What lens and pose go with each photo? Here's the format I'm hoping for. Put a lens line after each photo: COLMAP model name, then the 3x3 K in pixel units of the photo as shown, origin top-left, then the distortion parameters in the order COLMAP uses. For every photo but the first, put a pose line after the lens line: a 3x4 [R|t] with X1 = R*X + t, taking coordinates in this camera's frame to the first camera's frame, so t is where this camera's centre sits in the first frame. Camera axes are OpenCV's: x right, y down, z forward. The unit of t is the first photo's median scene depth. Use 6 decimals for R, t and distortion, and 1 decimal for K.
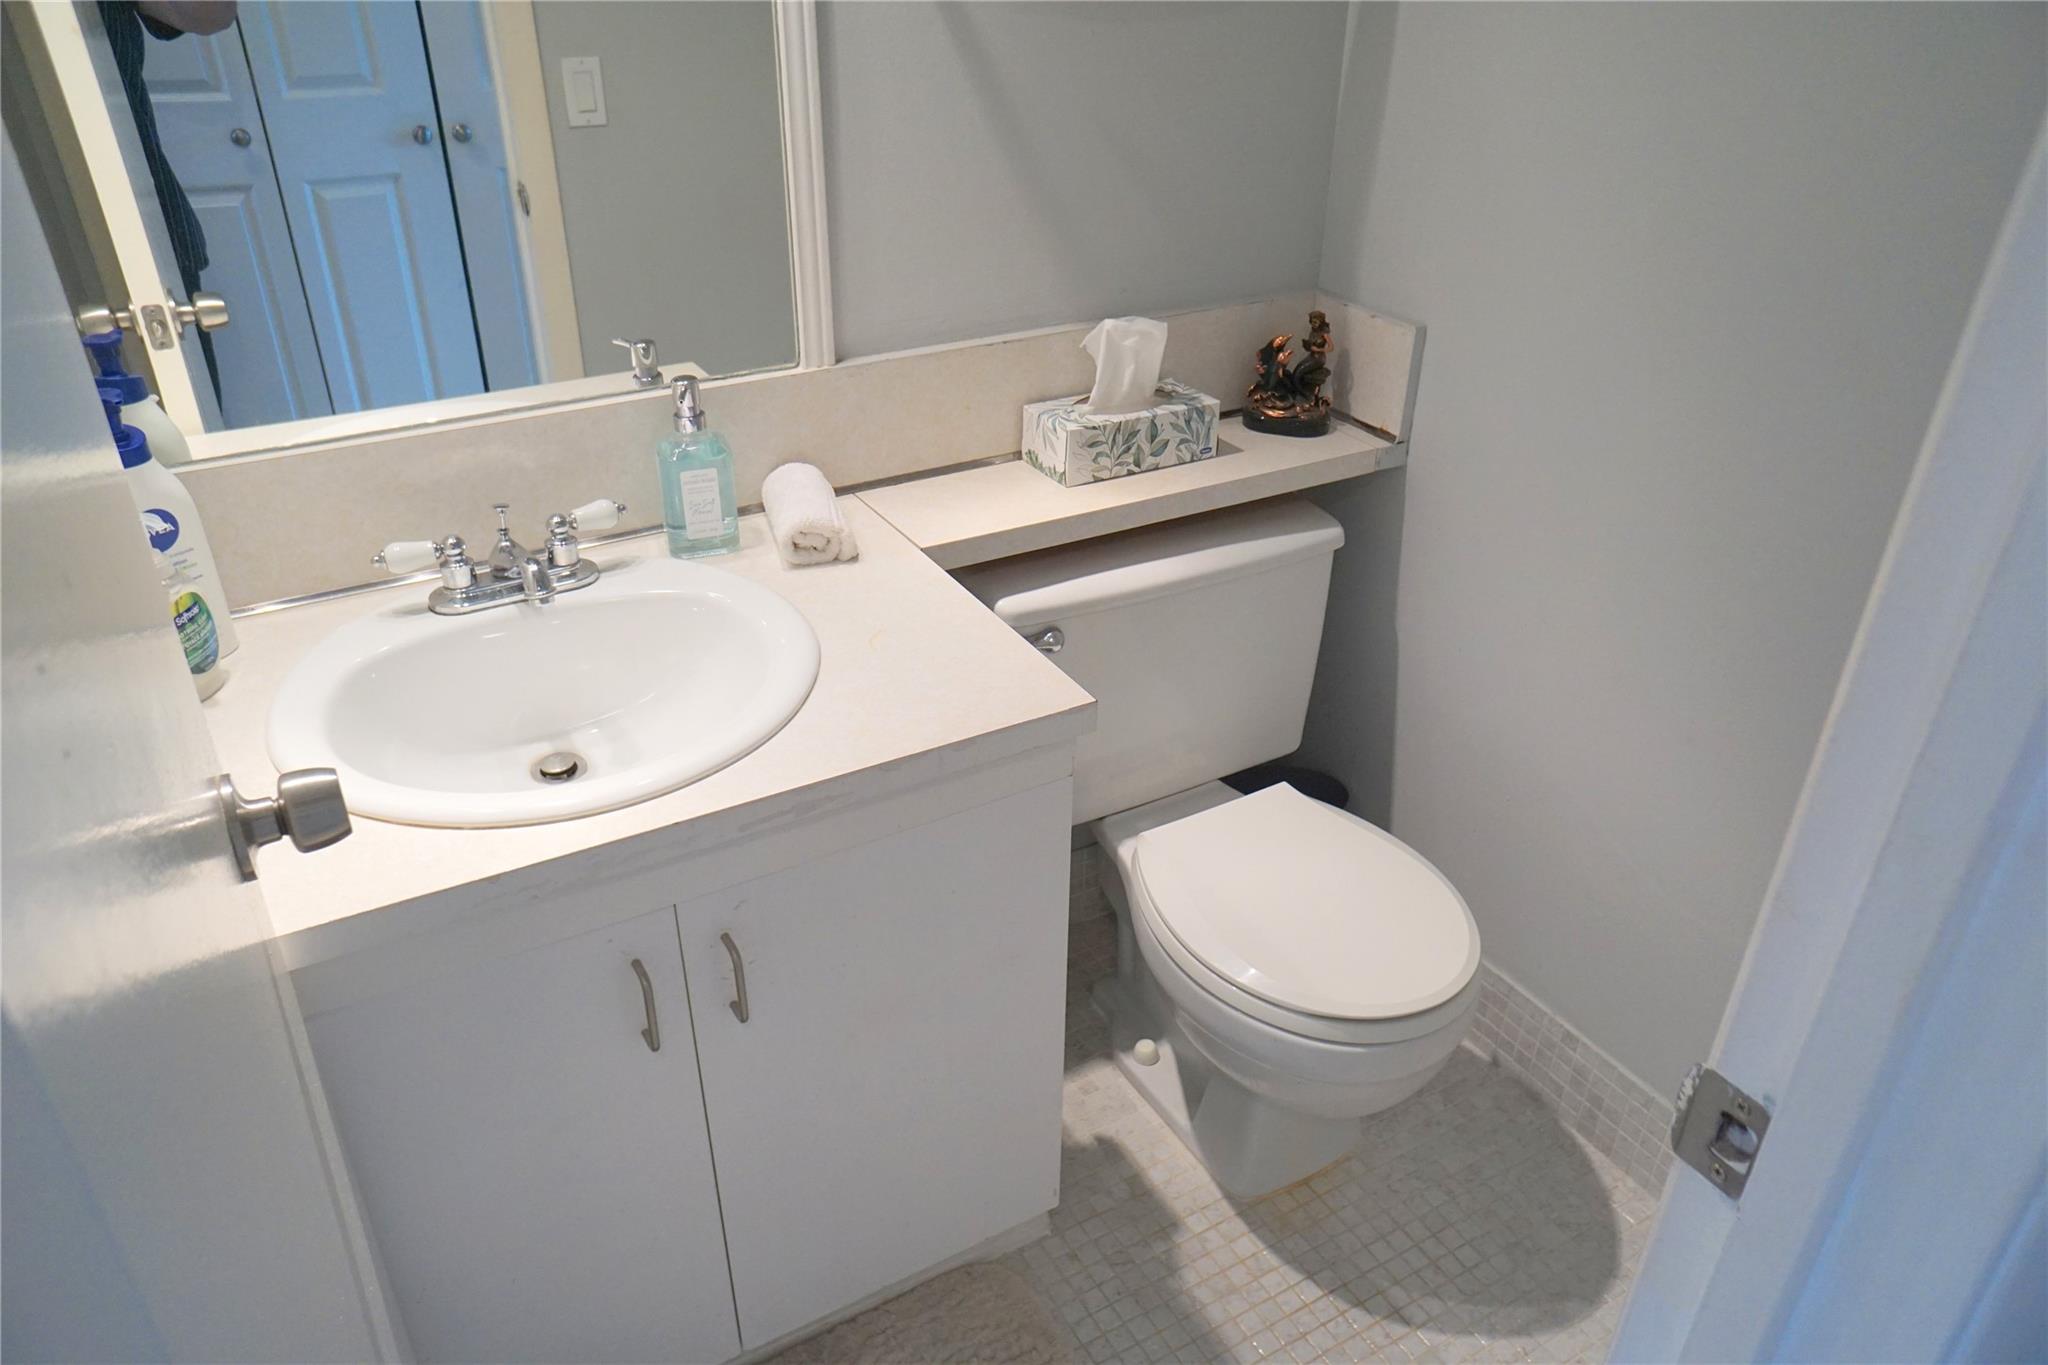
lens RADIAL K [[1385.0, 0, 1023.7], [0, 1385.0, 673.6], [0, 0, 1]] dist [-0.067616, 0.087737]
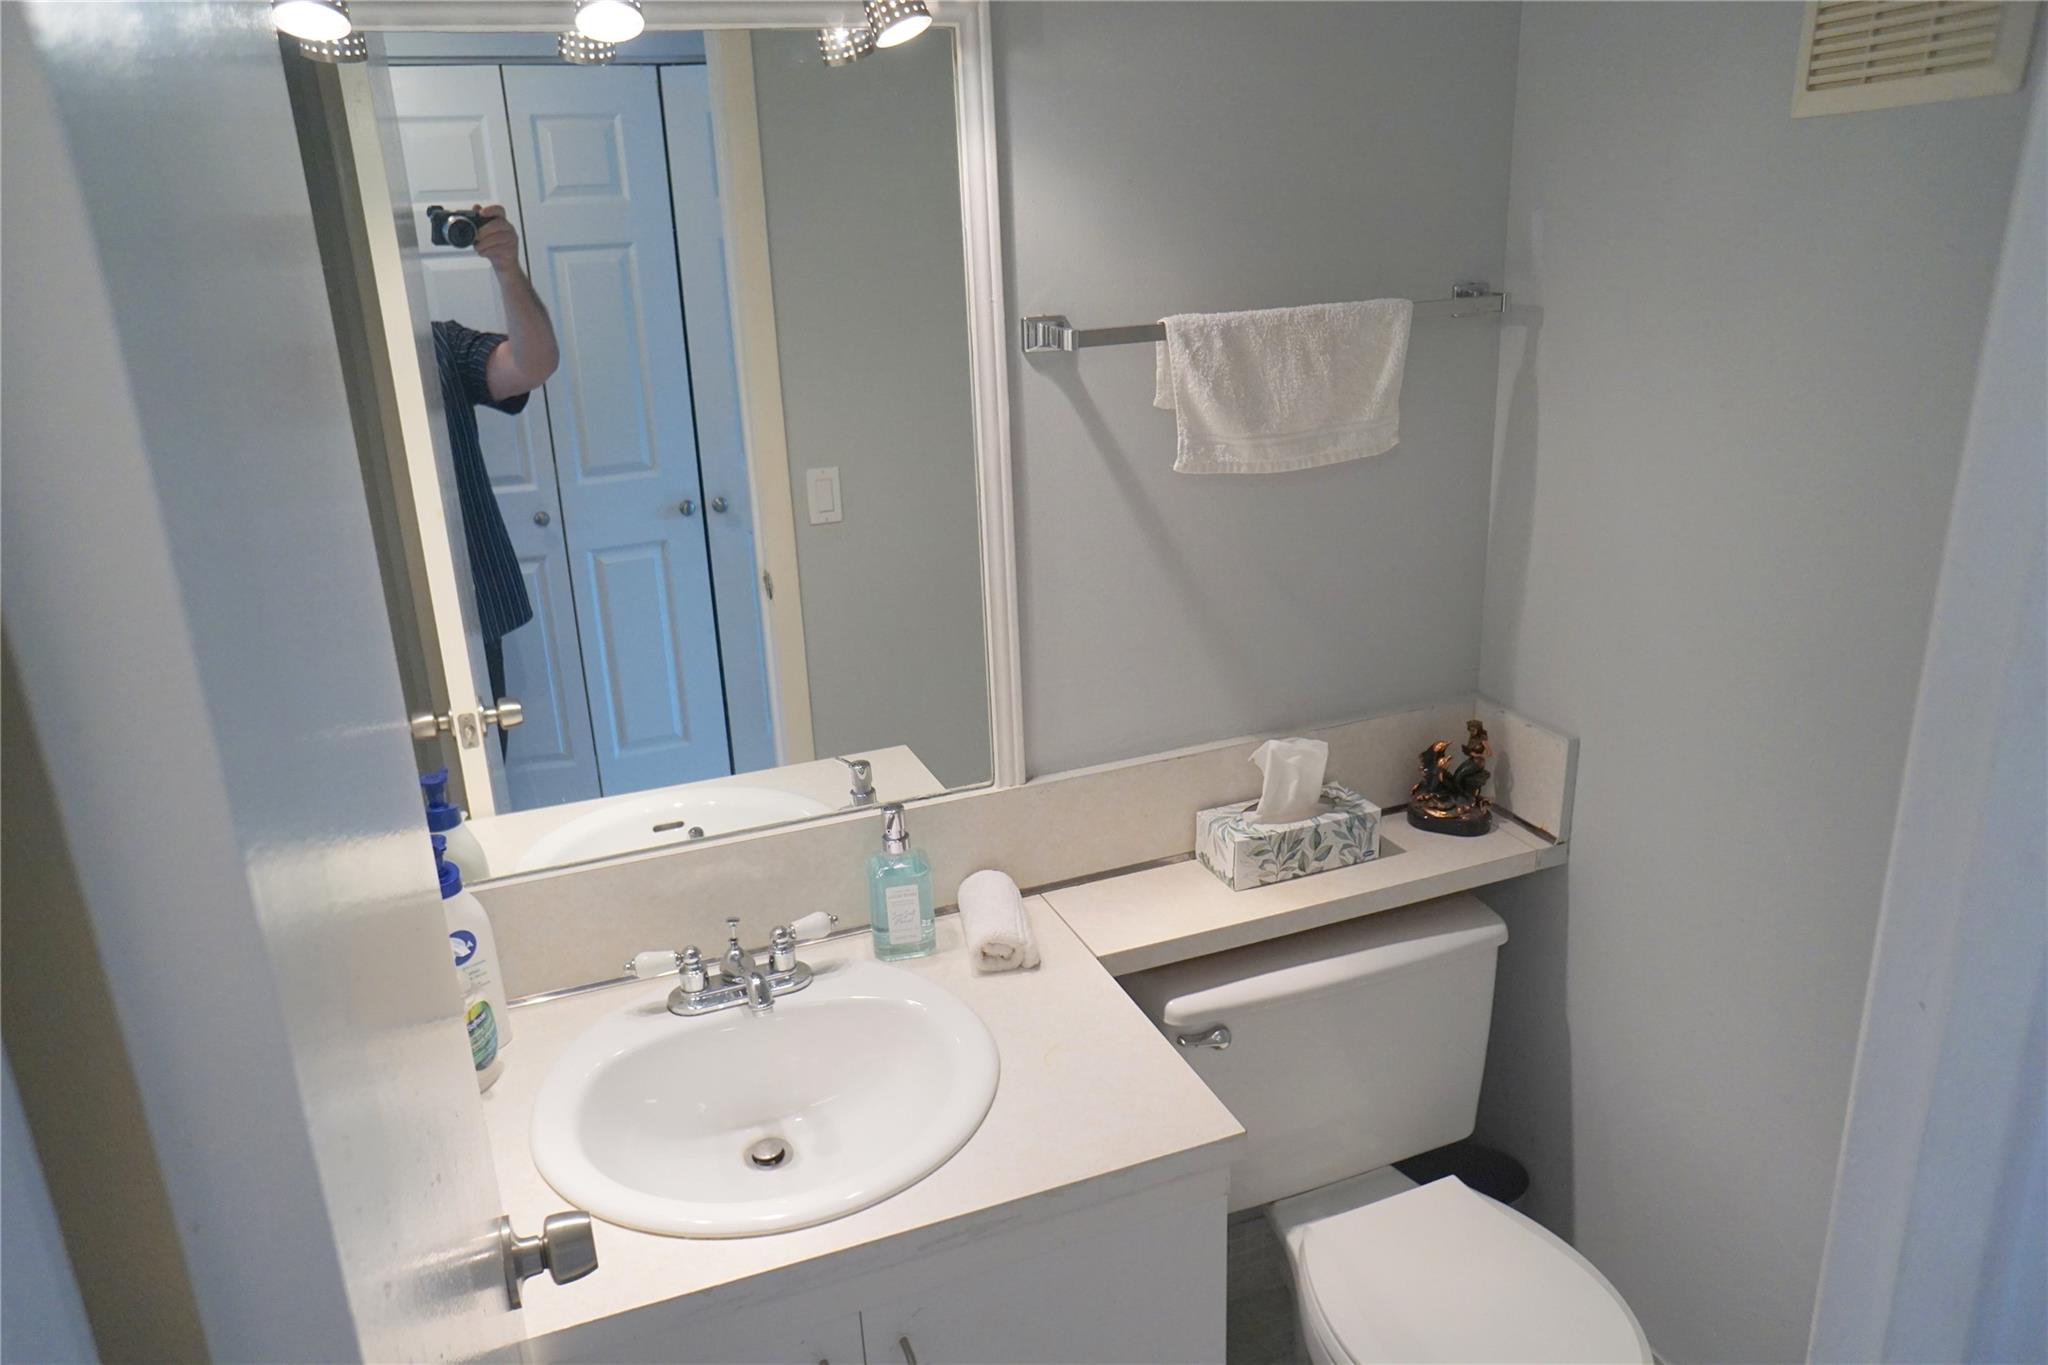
lens RADIAL K [[1385.0, 0, 1020.9], [0, 1385.0, 691.5], [0, 0, 1]] dist [-0.067616, 0.087737]
pose [[0.987731, -0.000113, -0.156163, 0.034694], [-0.028256, 0.983365, -0.179428, -0.091105], [0.153585, 0.181639, 0.971297, -0.107439]]
